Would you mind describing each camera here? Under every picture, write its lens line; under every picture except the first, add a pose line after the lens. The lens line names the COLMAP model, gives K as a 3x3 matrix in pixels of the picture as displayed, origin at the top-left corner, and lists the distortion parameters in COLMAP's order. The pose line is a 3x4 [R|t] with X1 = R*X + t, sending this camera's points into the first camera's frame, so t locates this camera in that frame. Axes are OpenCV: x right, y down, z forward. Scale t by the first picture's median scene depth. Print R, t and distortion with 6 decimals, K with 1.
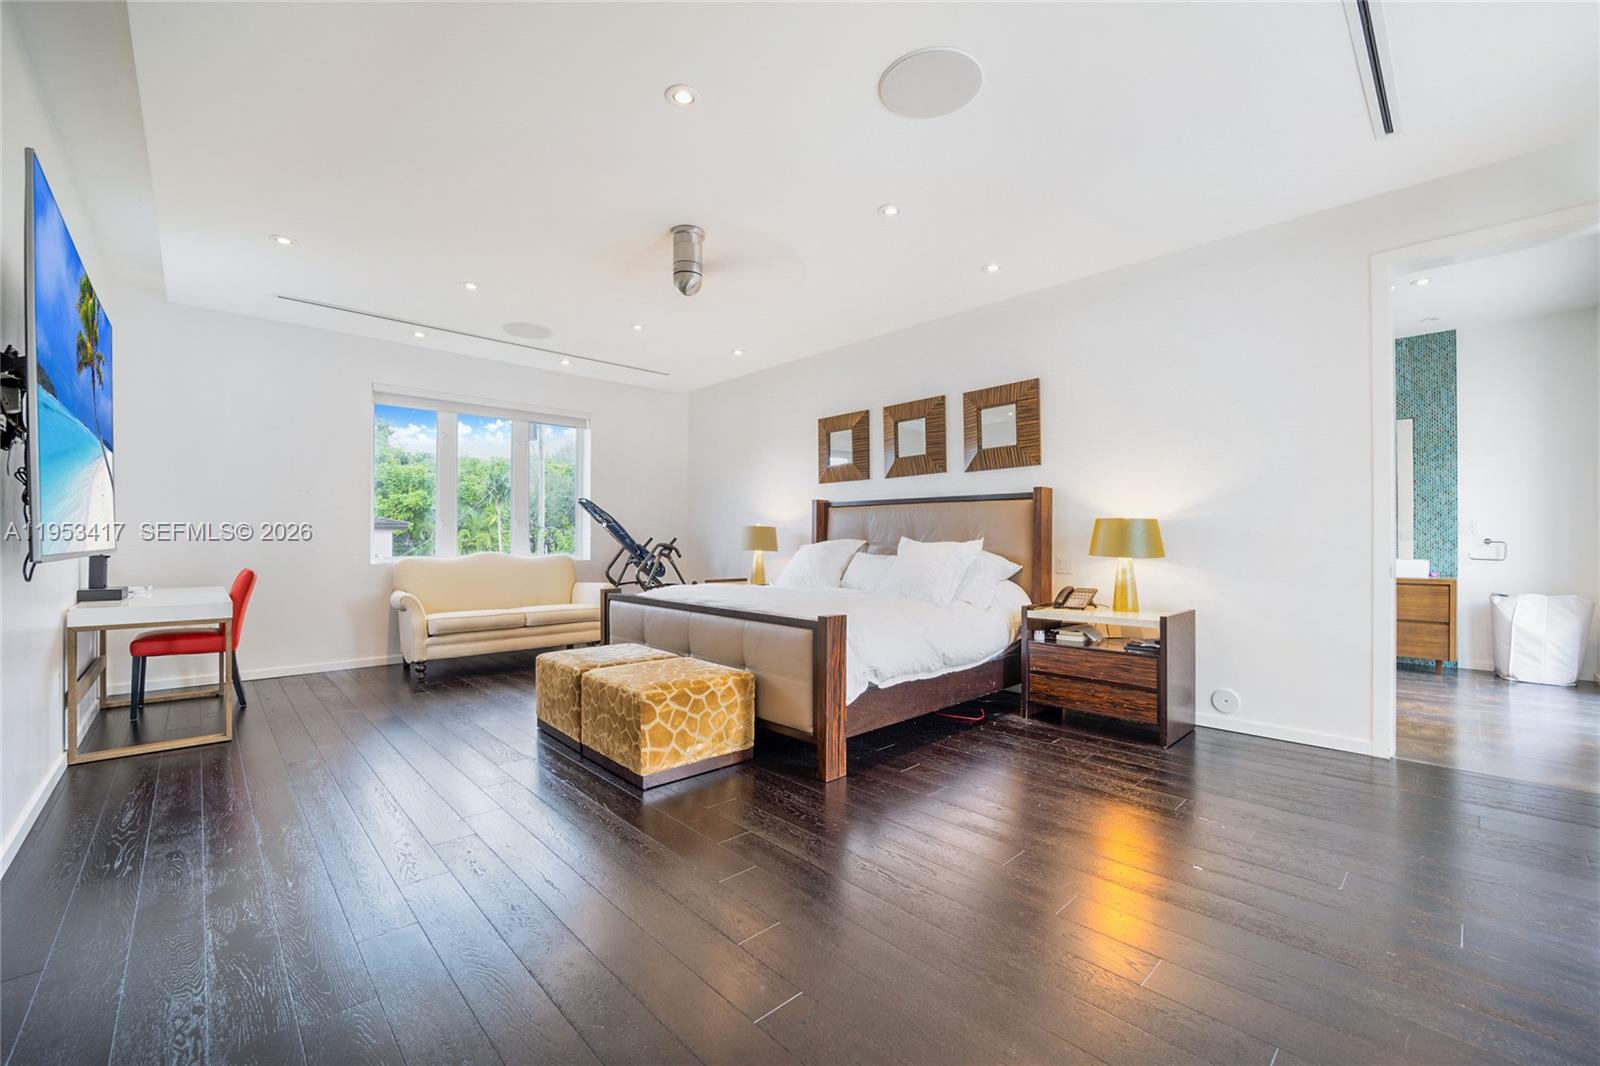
lens RADIAL K [[645.1, 0, 805.1], [0, 645.1, 539.1], [0, 0, 1]] dist [-0.013465, 0.000088]
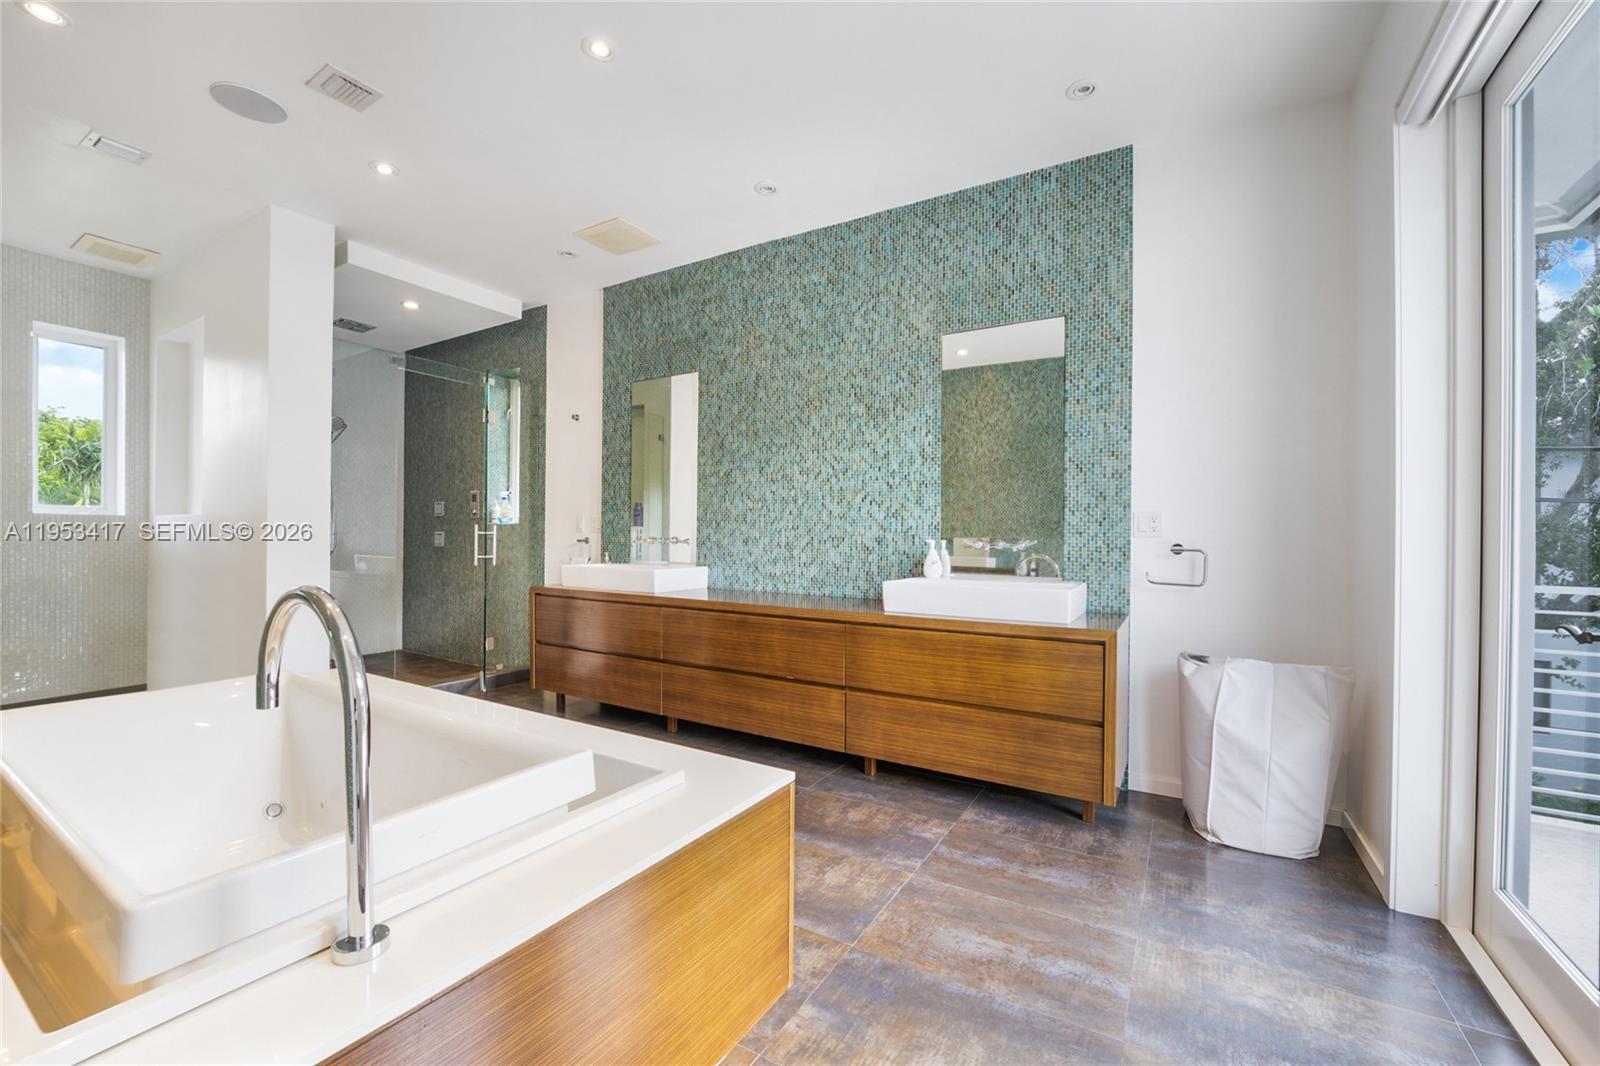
lens RADIAL K [[645.1, 0, 797.1], [0, 645.1, 537.7], [0, 0, 1]] dist [-0.013465, 0.000088]
pose [[0.967554, 0.011924, 0.252382, 0.641830], [-0.011942, 0.999928, -0.001459, -0.001388], [-0.252381, -0.001602, 0.967627, 0.570984]]
